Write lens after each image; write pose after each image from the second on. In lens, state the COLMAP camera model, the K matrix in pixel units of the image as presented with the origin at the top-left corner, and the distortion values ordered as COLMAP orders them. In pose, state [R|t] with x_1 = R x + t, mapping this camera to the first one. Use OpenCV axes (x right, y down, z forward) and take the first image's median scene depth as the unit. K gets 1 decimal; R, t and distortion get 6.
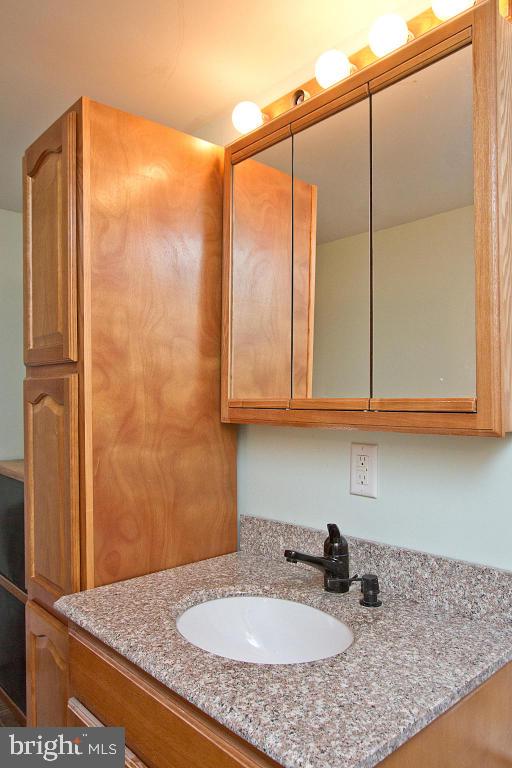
lens RADIAL K [[543.5, 0, 256.0], [0, 543.5, 384.0], [0, 0, 1]] dist [-0.004176, -0.000445]
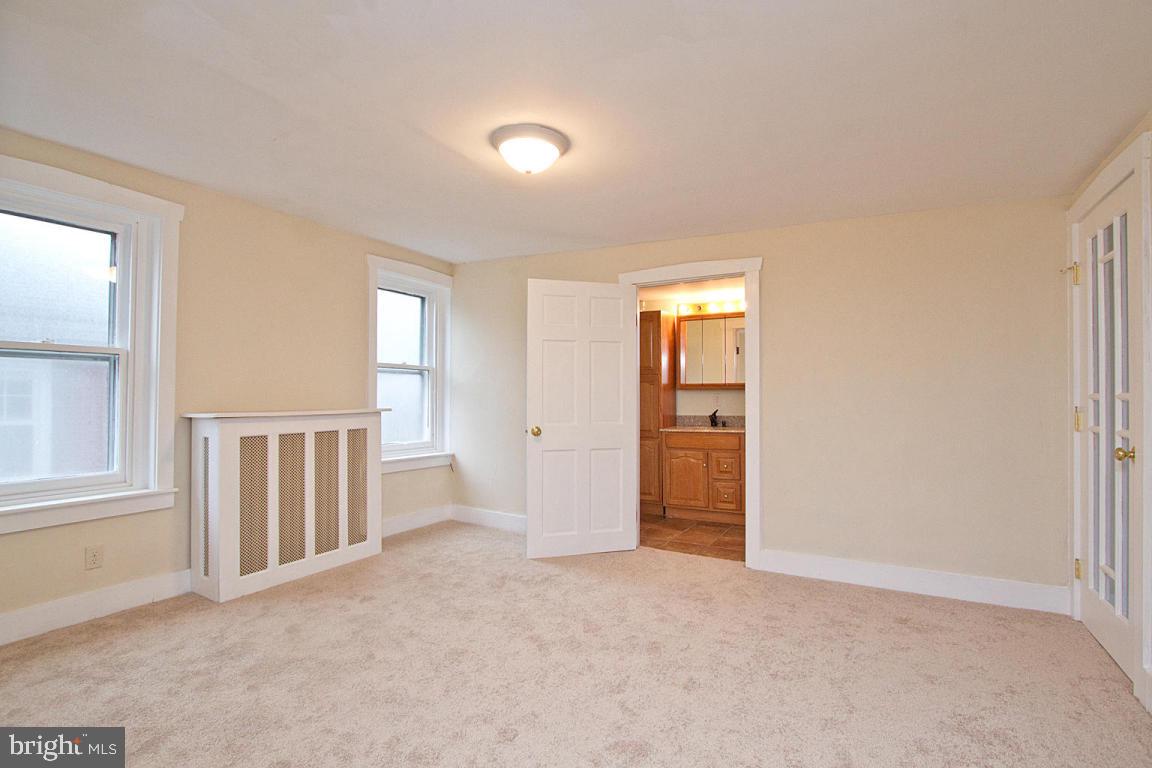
lens RADIAL K [[546.0, 0, 576.0], [0, 546.0, 384.0], [0, 0, 1]] dist [-0.000190, -0.000005]
pose [[0.942644, 0.005181, 0.333760, -2.381516], [-0.008581, 0.999925, 0.008714, 0.003753], [-0.333690, -0.011078, 0.942618, -2.796790]]
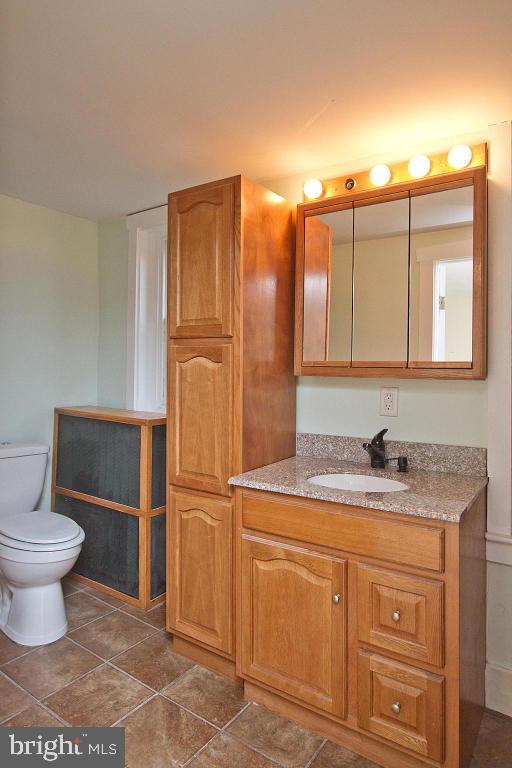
lens RADIAL K [[463.7, 0, 245.9], [0, 463.7, 364.6], [0, 0, 1]] dist [-0.018124, 0.000692]
pose [[0.973199, 0.014637, 0.229500, -0.629311], [-0.019831, 0.999596, 0.020343, 0.015108], [-0.229110, -0.024349, 0.973096, -0.380657]]
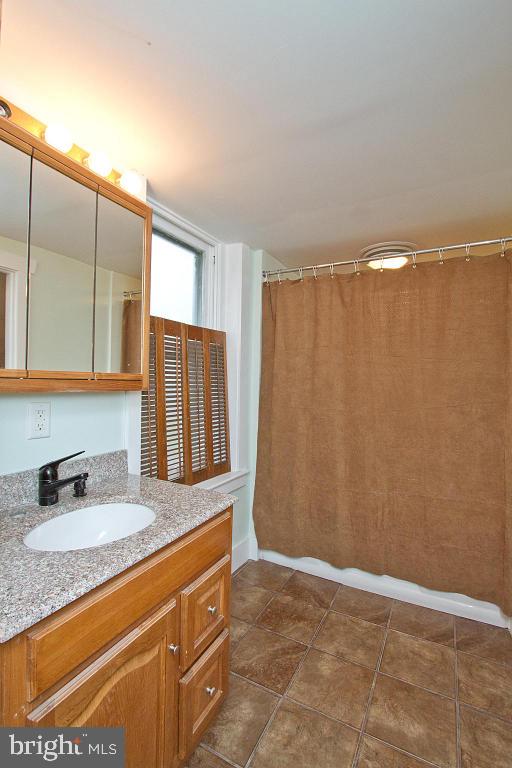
lens RADIAL K [[361.7, 0, 234.6], [0, 361.7, 383.2], [0, 0, 1]] dist [-0.019452, 0.000254]
pose [[-0.311720, -0.011063, 0.950110, -0.907898], [-0.040621, 0.999173, -0.001693, 0.040513], [-0.949305, -0.039122, -0.311912, 0.839513]]
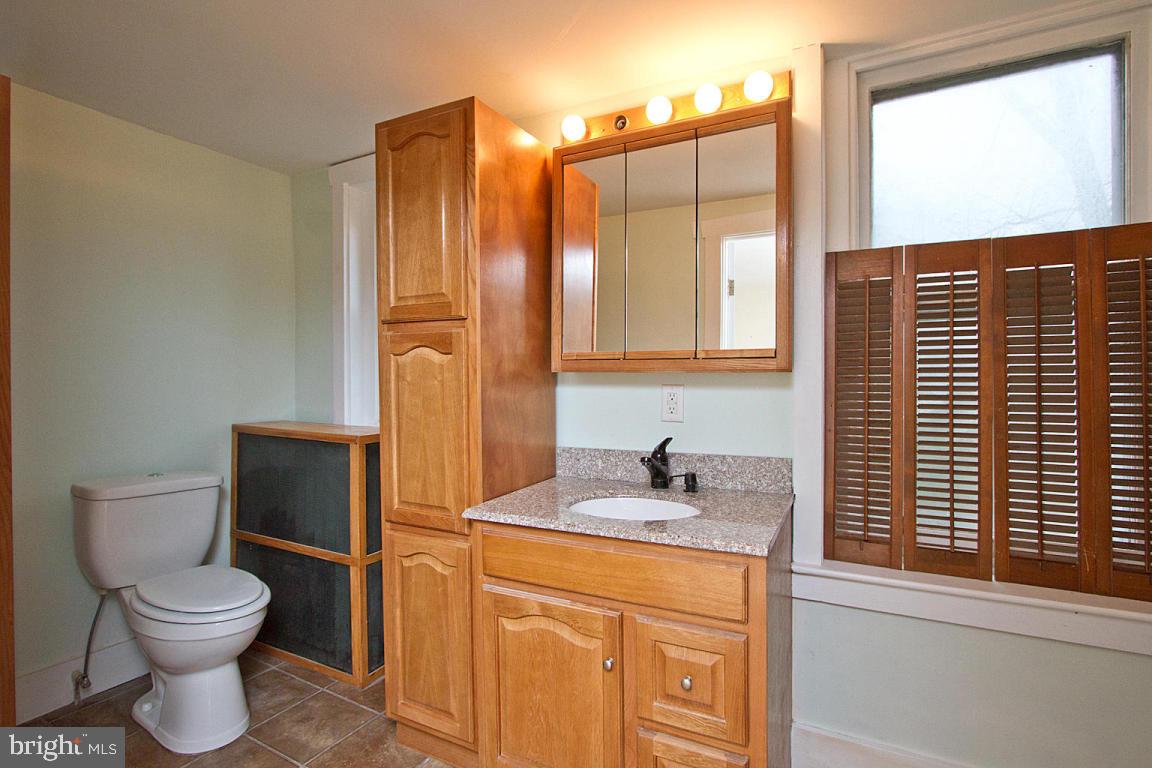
lens RADIAL K [[542.6, 0, 576.0], [0, 542.6, 384.0], [0, 0, 1]] dist [-0.019452, 0.000254]
pose [[0.934360, -0.004793, 0.356297, -0.548396], [-0.010134, 0.999148, 0.040016, 0.056297], [-0.356185, -0.041000, 0.933515, -0.219865]]
